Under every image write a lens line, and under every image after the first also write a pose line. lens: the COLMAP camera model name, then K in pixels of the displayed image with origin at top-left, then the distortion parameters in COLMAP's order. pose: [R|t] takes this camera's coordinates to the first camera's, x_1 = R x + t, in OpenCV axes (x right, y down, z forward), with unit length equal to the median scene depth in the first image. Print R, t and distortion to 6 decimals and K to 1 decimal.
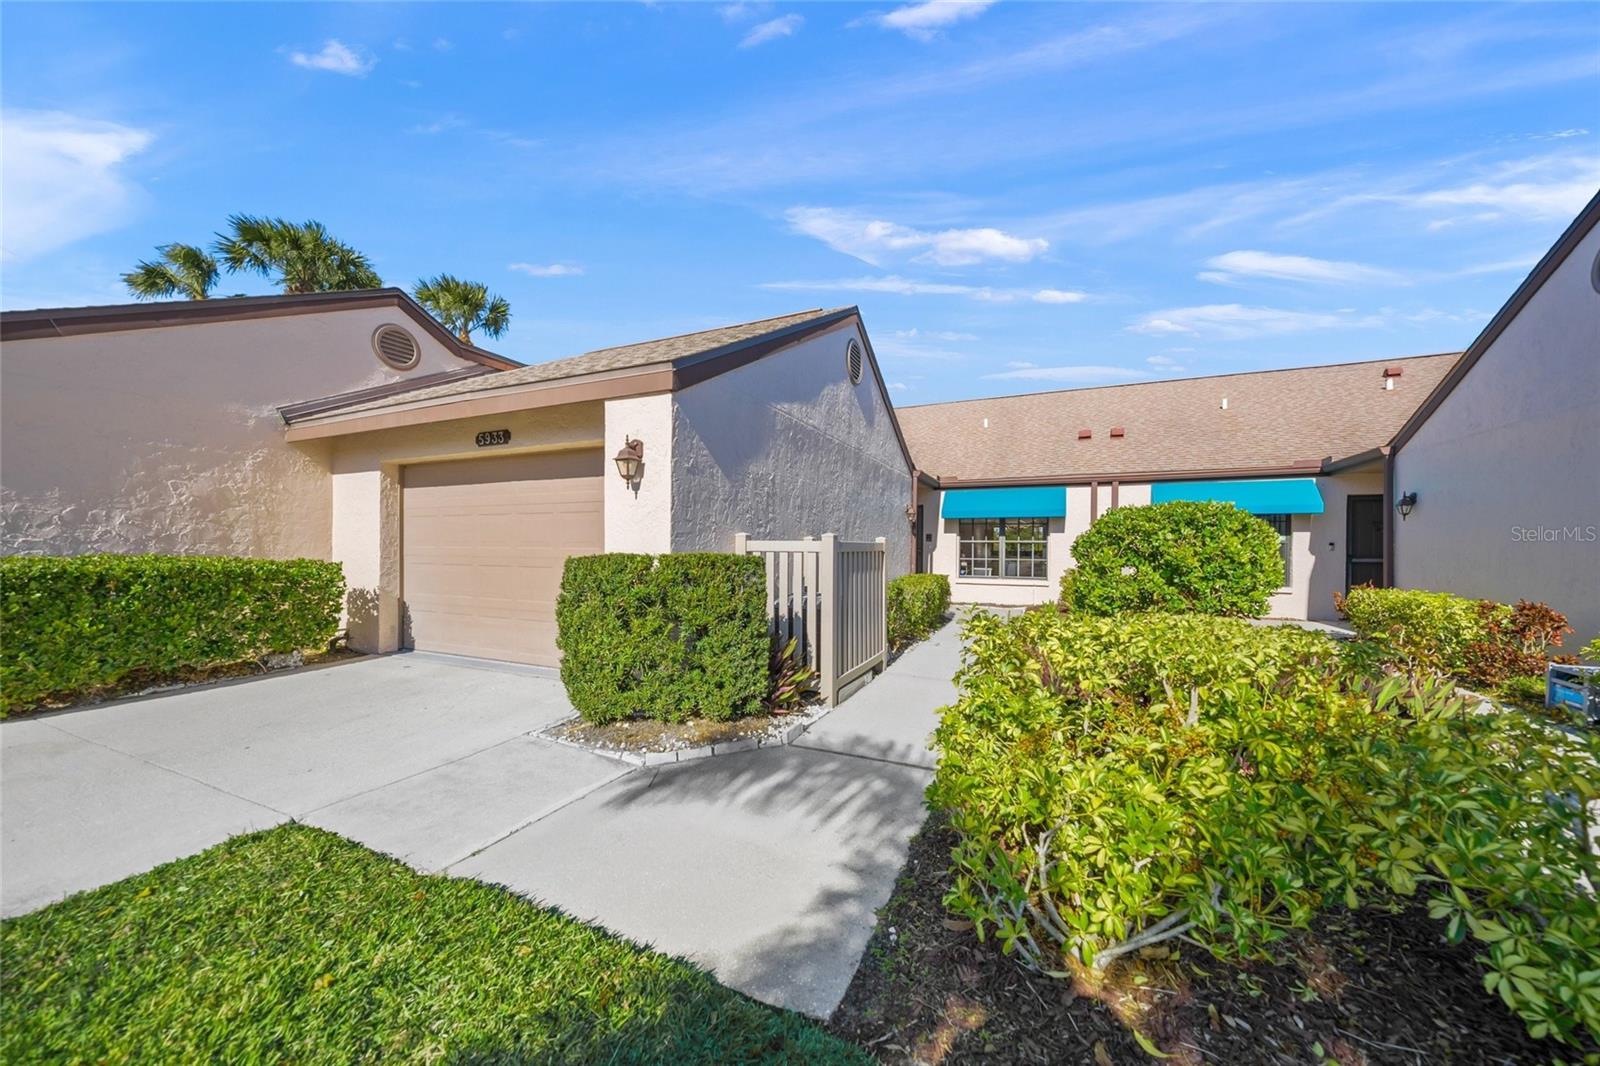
lens RADIAL K [[560.0, 0, 810.1], [0, 560.0, 563.6], [0, 0, 1]] dist [-0.004222, -0.000200]
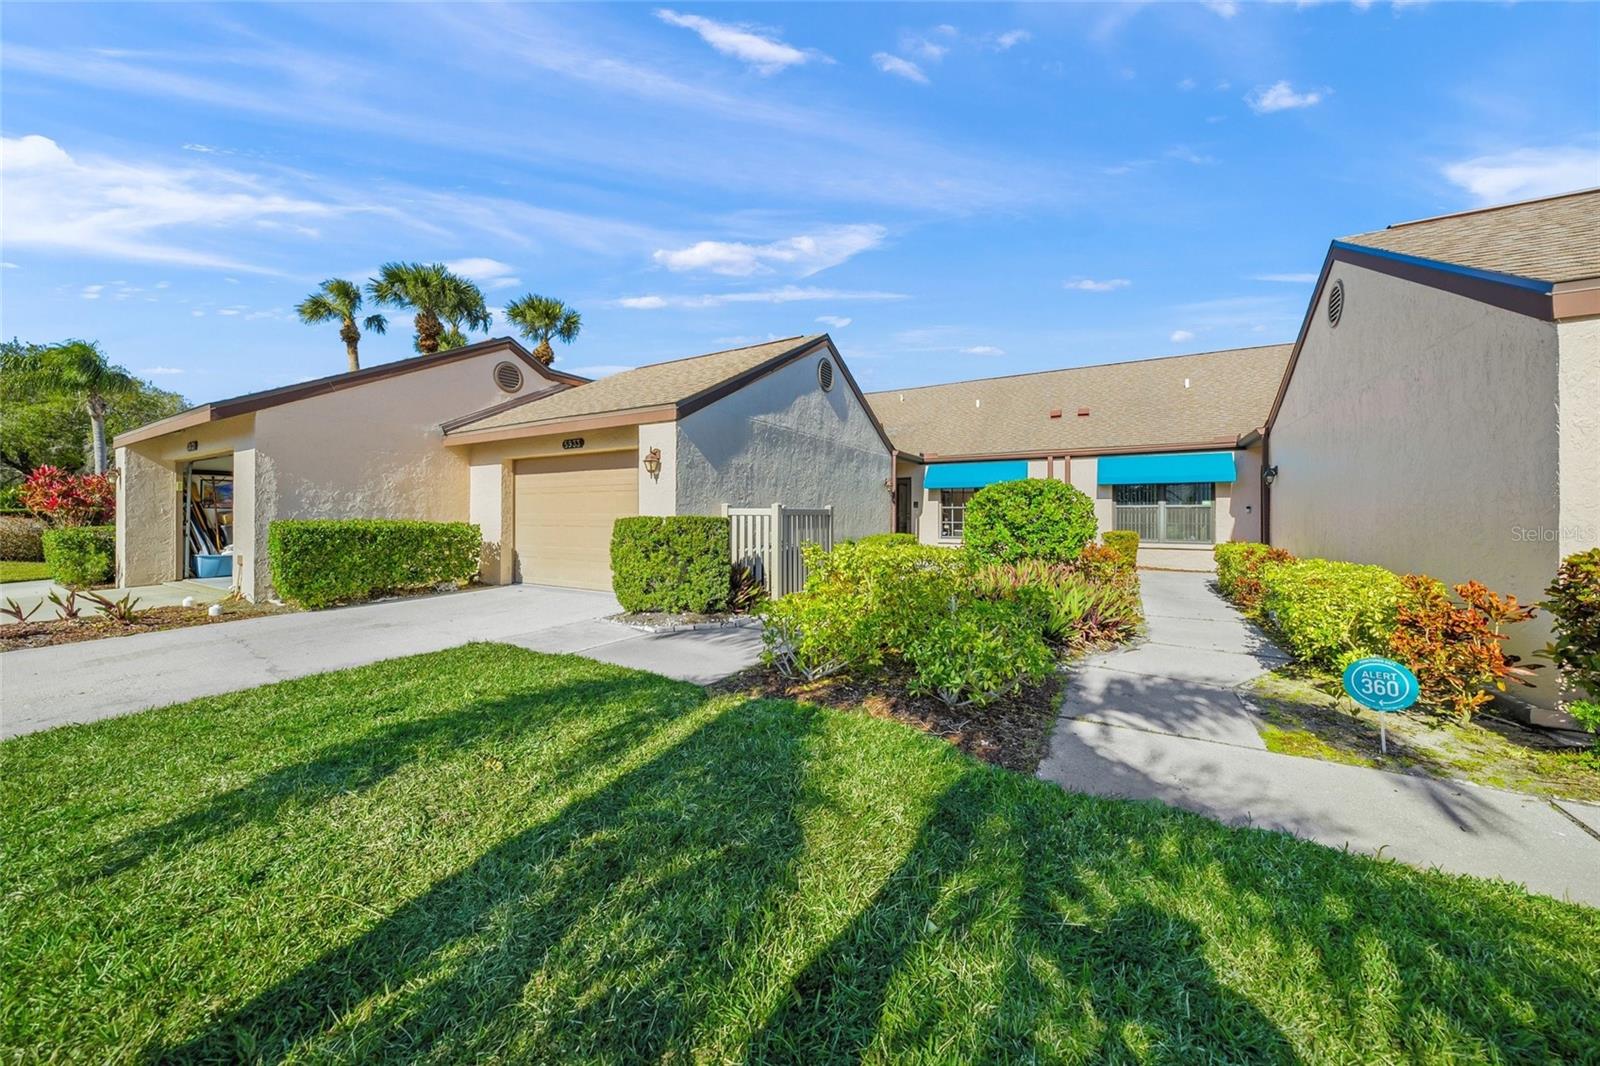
lens RADIAL K [[560.0, 0, 800.6], [0, 560.0, 526.5], [0, 0, 1]] dist [-0.004222, -0.000200]
pose [[0.993492, -0.003400, -0.113855, 0.219111], [0.002520, 0.999966, -0.007870, 0.018239], [0.113878, 0.007532, 0.993466, -0.436322]]
